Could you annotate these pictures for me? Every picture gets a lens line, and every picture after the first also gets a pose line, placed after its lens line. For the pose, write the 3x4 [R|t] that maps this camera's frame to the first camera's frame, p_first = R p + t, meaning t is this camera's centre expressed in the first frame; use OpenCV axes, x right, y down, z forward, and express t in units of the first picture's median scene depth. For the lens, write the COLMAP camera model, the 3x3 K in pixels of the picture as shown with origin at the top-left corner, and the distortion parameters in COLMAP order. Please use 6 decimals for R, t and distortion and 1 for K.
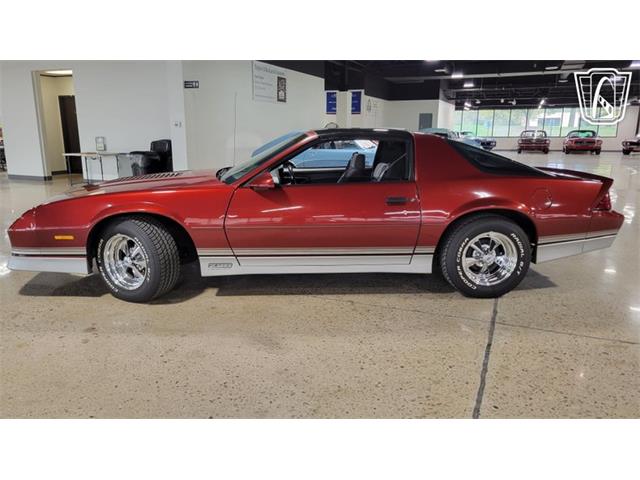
lens RADIAL K [[479.8, 0, 320.0], [0, 479.8, 240.0], [0, 0, 1]] dist [0.045846, -0.007281]
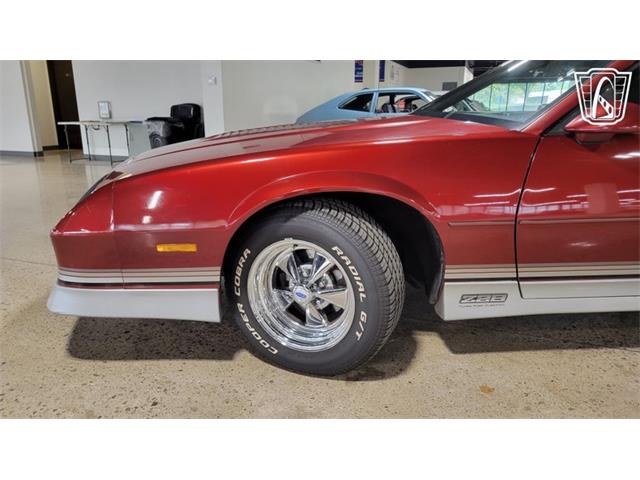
lens RADIAL K [[479.8, 0, 320.0], [0, 479.8, 240.0], [0, 0, 1]] dist [0.045846, -0.007281]
pose [[0.999268, -0.013793, 0.035672, -0.379368], [0.012329, 0.999085, 0.040942, -0.027963], [-0.036204, -0.040472, 0.998525, 0.499951]]
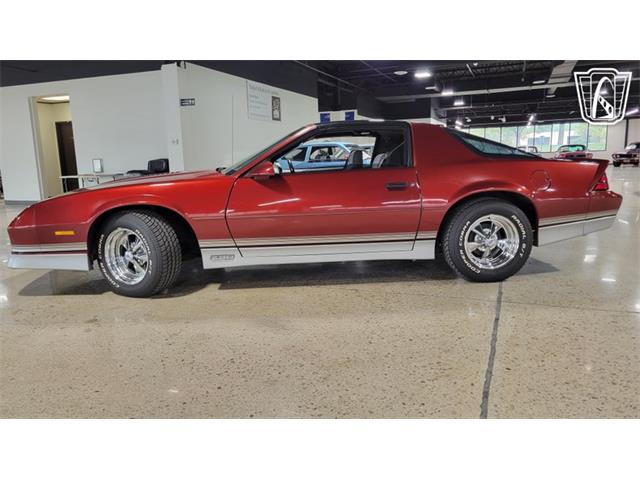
lens RADIAL K [[480.0, 0, 321.8], [0, 480.0, 237.7], [0, 0, 1]] dist [0.043525, -0.001634]
pose [[0.999405, -0.032922, 0.010269, -0.010552], [0.033462, 0.997767, -0.057804, 0.074592], [-0.008343, 0.058113, 0.998275, 0.003071]]
